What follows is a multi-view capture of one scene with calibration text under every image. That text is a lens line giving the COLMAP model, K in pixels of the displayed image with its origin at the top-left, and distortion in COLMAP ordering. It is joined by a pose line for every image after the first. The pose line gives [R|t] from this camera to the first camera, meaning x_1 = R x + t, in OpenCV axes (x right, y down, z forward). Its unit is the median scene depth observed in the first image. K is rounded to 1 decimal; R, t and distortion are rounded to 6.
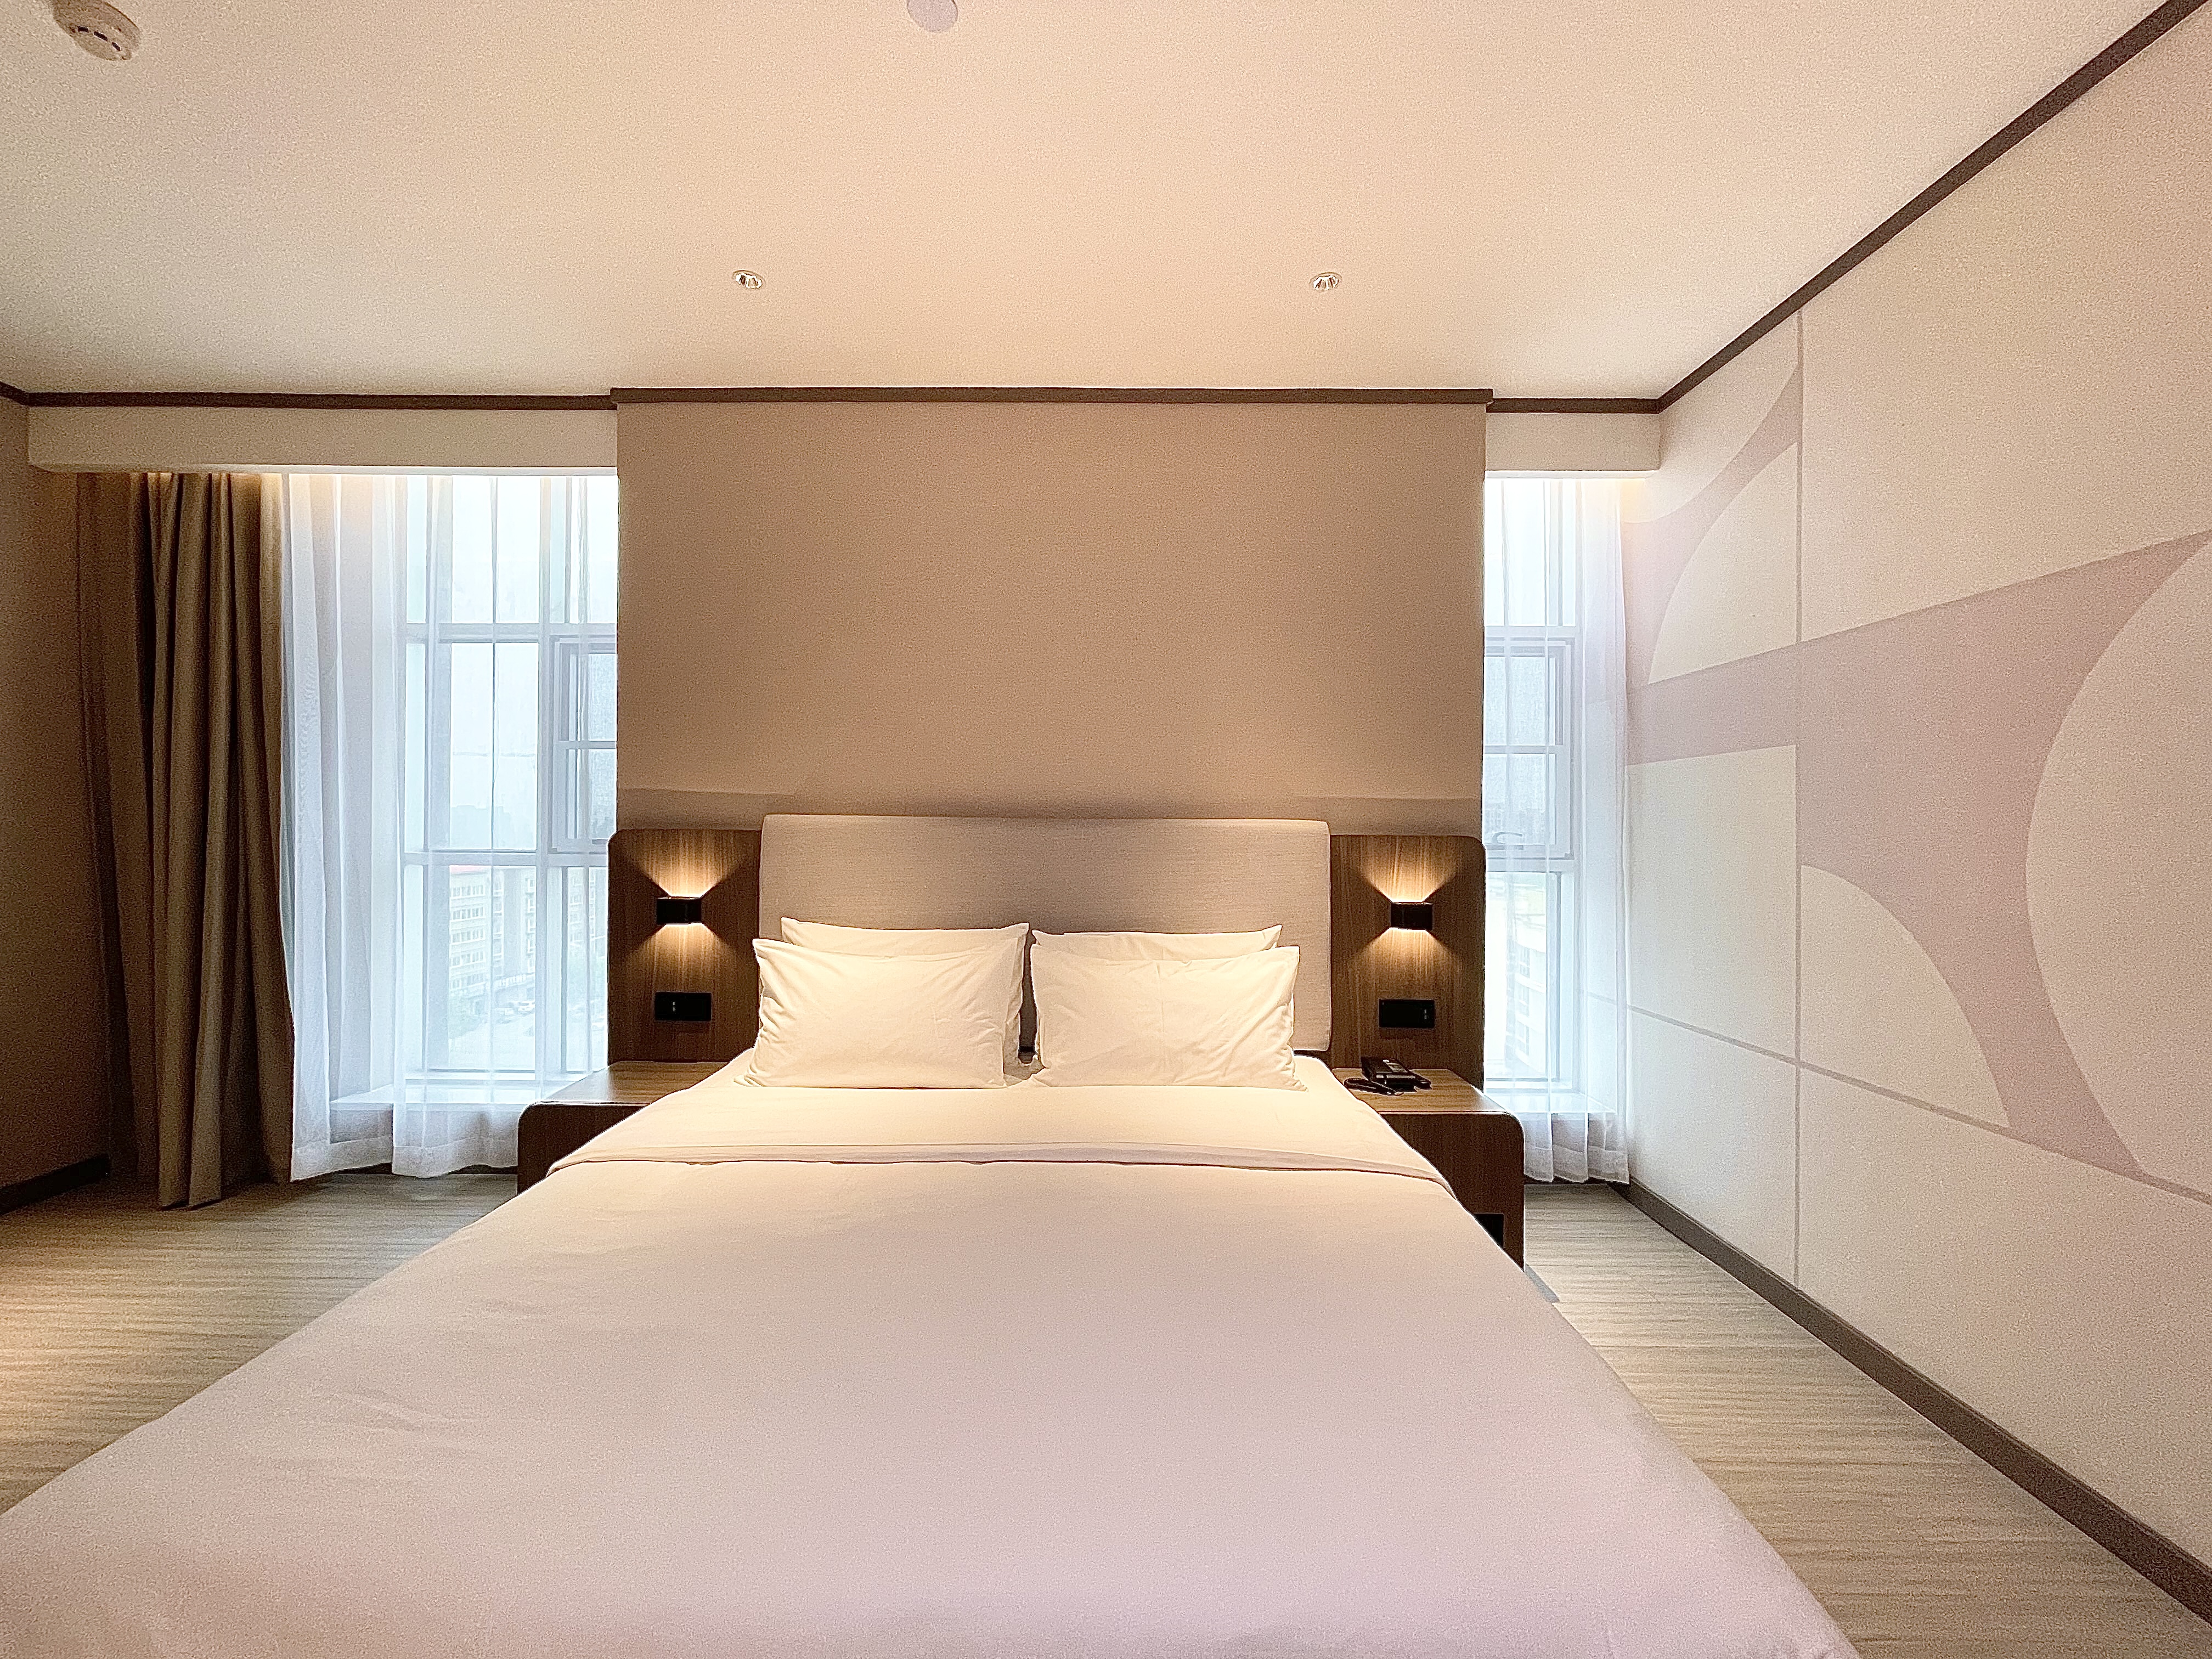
lens RADIAL K [[894.4, 0, 1100.0], [0, 894.4, 826.6], [0, 0, 1]] dist [-0.000991, -0.000340]
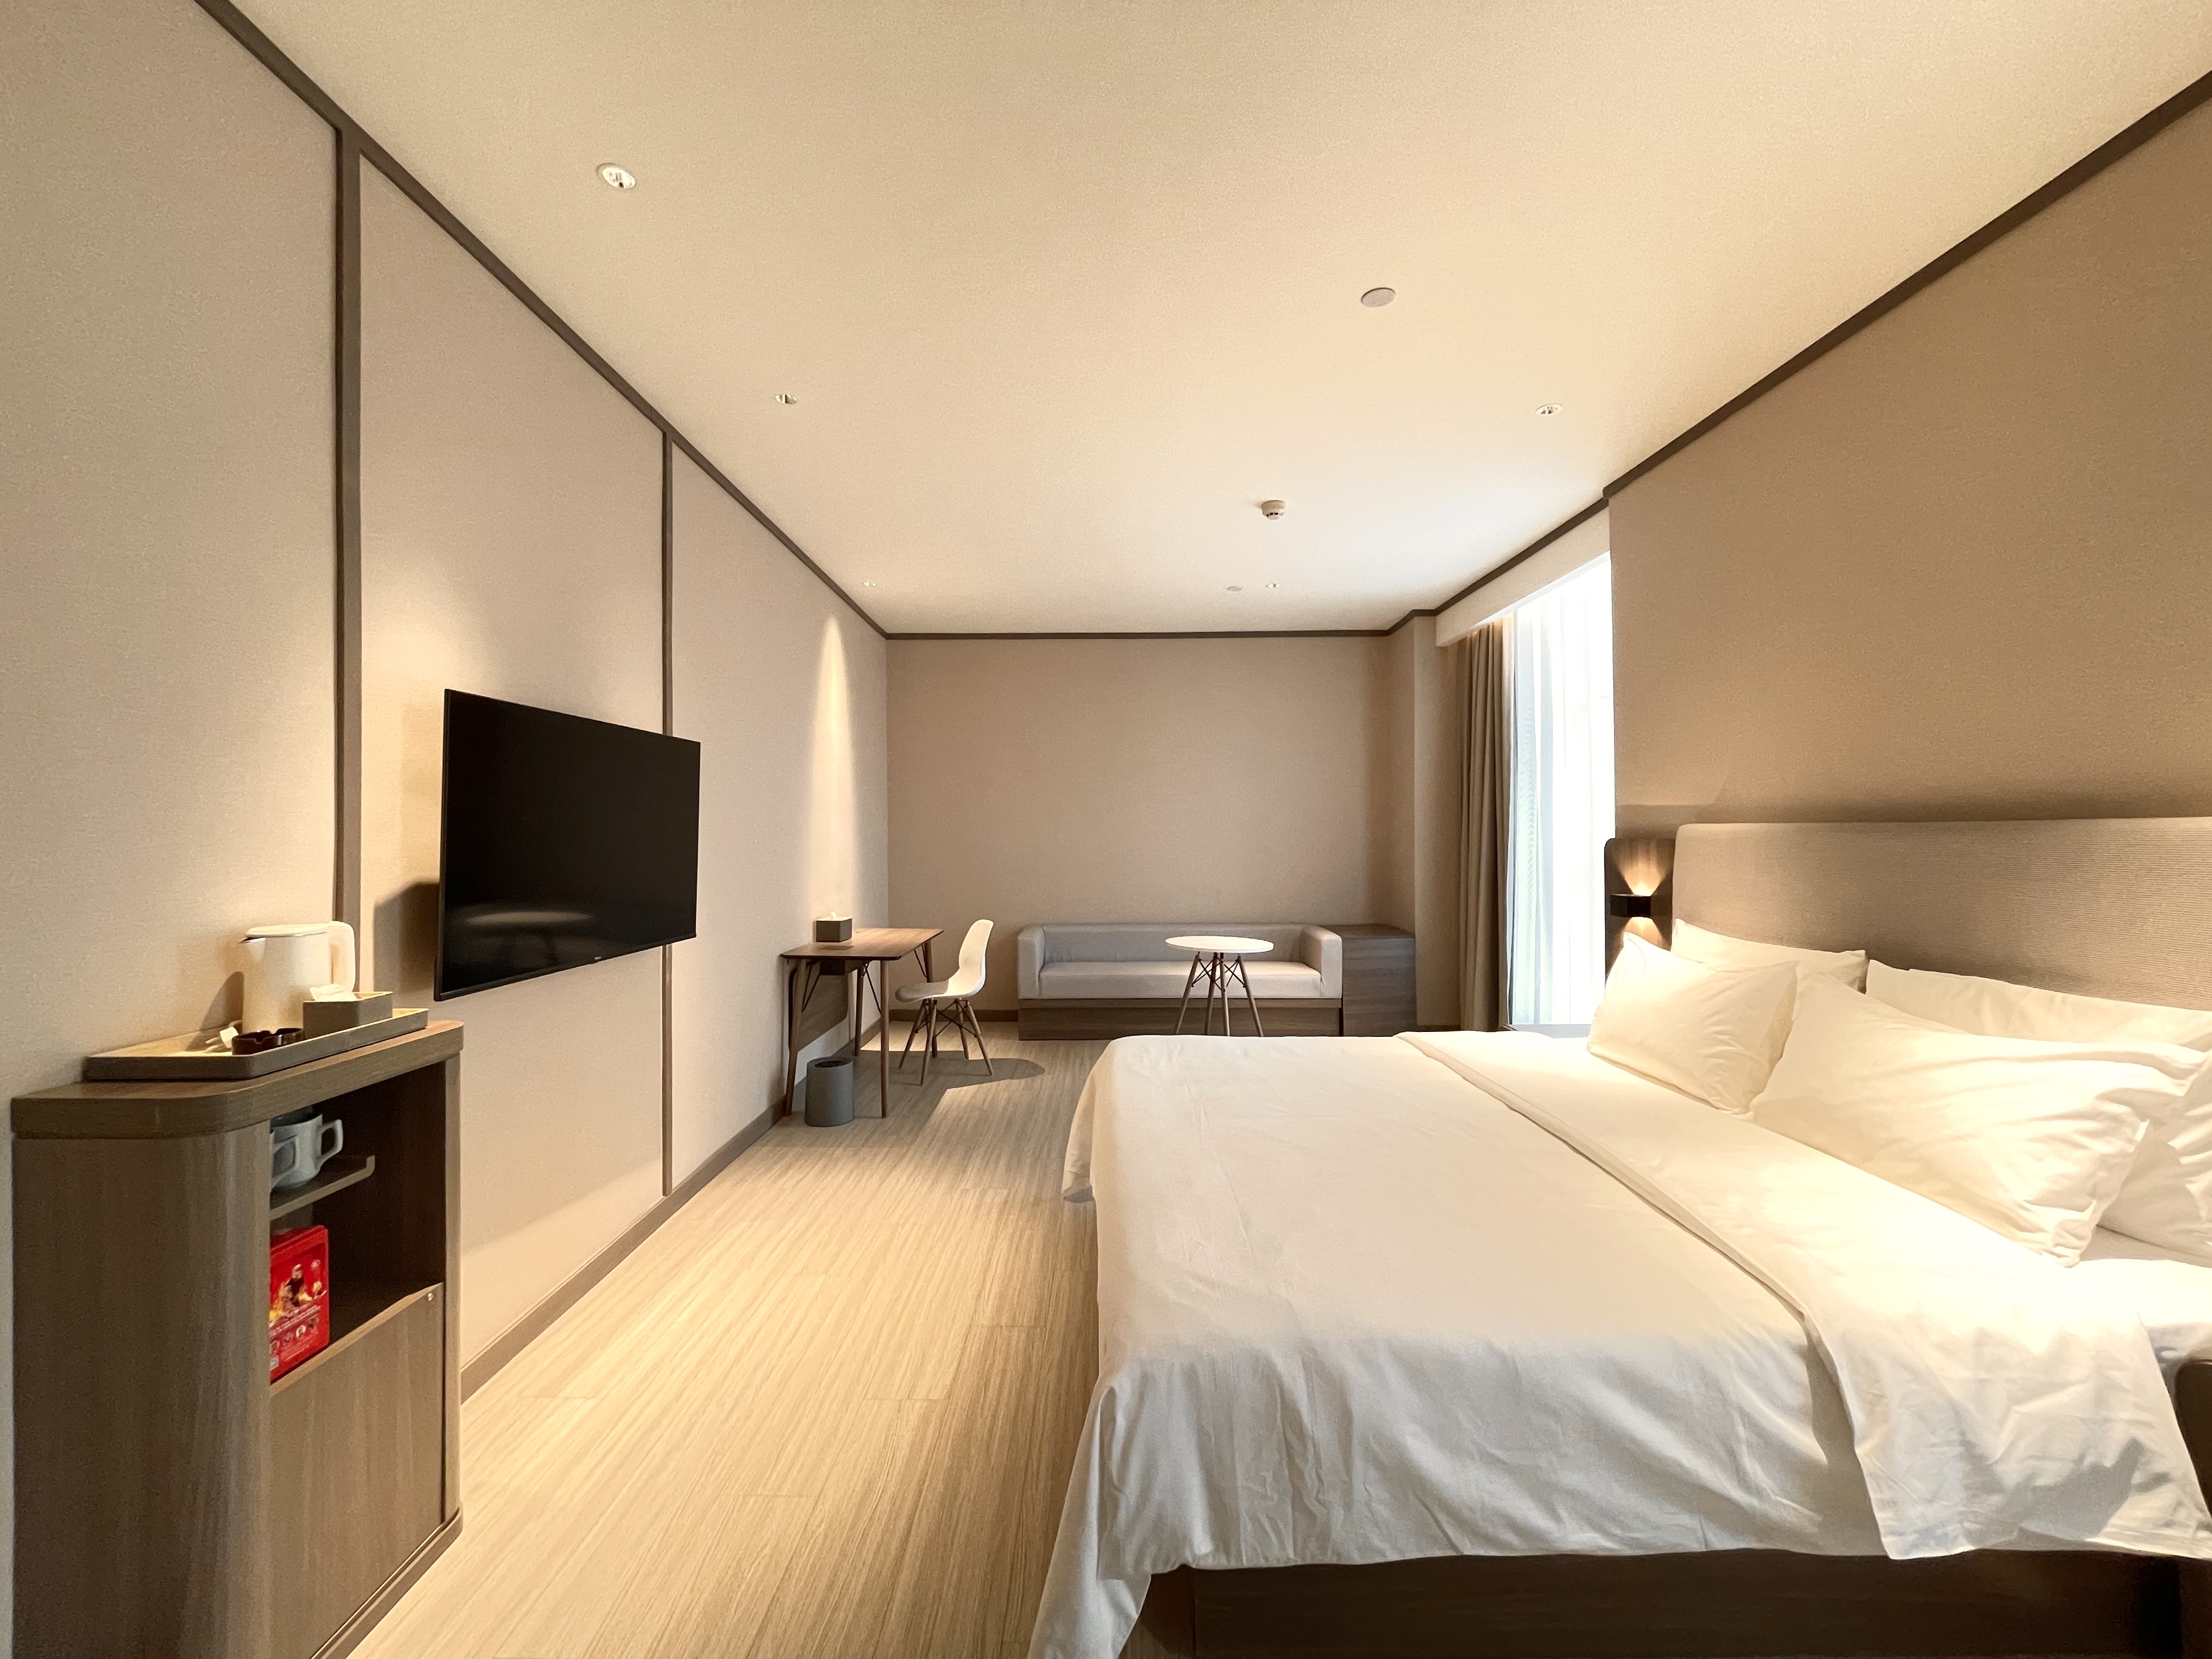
lens RADIAL K [[894.3, 0, 1087.4], [0, 894.3, 821.6], [0, 0, 1]] dist [-0.020318, -0.000082]
pose [[-0.008878, -0.021297, -0.999734, 0.710464], [0.005104, 0.999759, -0.021343, 0.003155], [0.999948, -0.005292, -0.008767, 0.278402]]
